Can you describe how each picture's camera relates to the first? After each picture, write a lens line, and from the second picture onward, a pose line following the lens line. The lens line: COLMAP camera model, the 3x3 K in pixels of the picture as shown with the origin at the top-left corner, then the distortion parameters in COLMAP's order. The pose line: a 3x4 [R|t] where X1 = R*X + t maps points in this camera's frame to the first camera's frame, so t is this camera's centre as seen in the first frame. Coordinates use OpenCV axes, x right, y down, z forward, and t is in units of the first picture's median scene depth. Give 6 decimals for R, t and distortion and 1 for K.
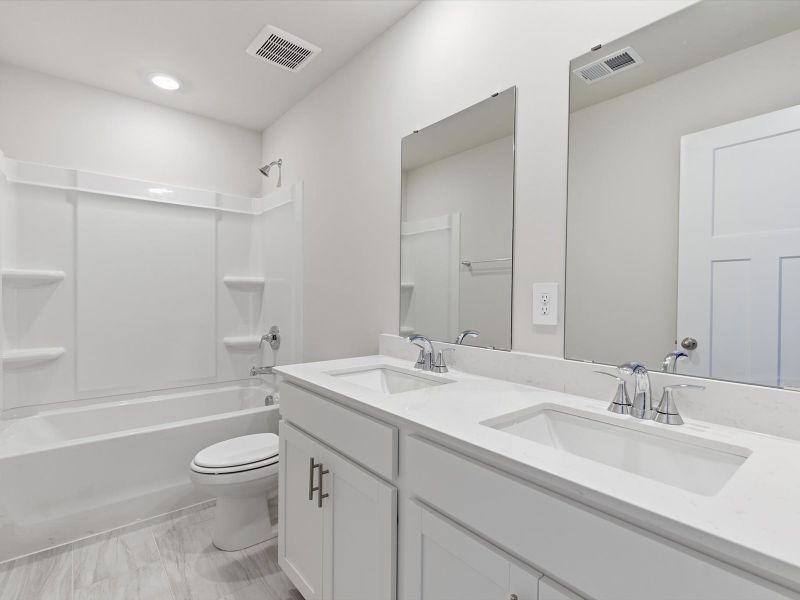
lens RADIAL K [[393.3, 0, 400.0], [0, 393.3, 300.0], [0, 0, 1]] dist [-0.000776, 0.000118]
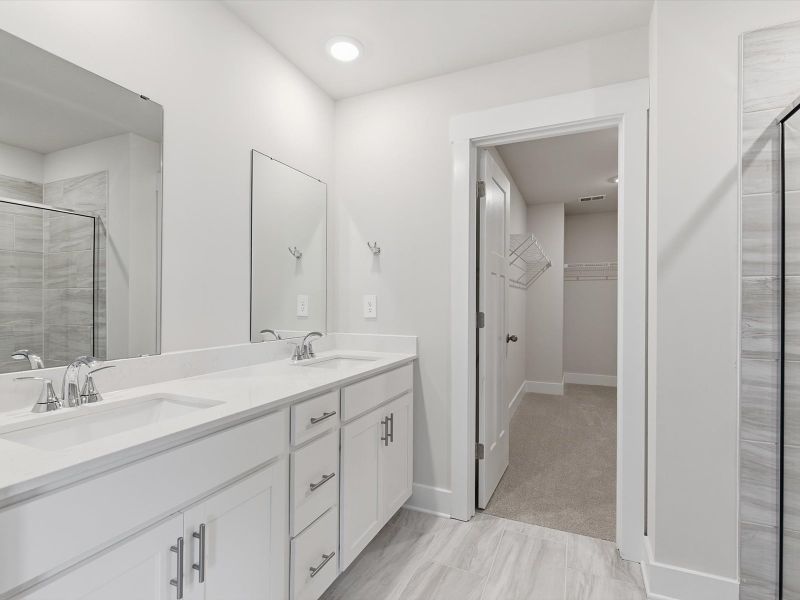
lens RADIAL K [[445.3, 0, 400.0], [0, 445.3, 300.0], [0, 0, 1]] dist [-0.003245, -0.001075]
pose [[-0.474464, -0.005804, 0.880256, -1.104266], [-0.005783, 0.999977, 0.003476, -0.023748], [-0.880256, -0.003442, -0.474487, 1.032130]]
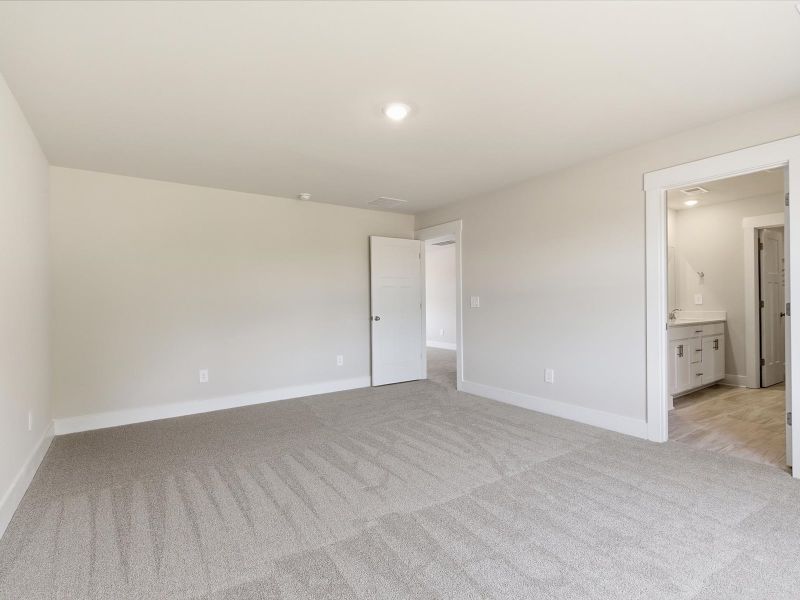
lens RADIAL K [[393.3, 0, 400.0], [0, 393.3, 300.0], [0, 0, 1]] dist [-0.000776, 0.000118]
pose [[0.069640, -0.008441, 0.997536, -3.047239], [0.015679, 0.999850, 0.007366, -0.048903], [-0.997449, 0.015127, 0.069762, 2.585218]]
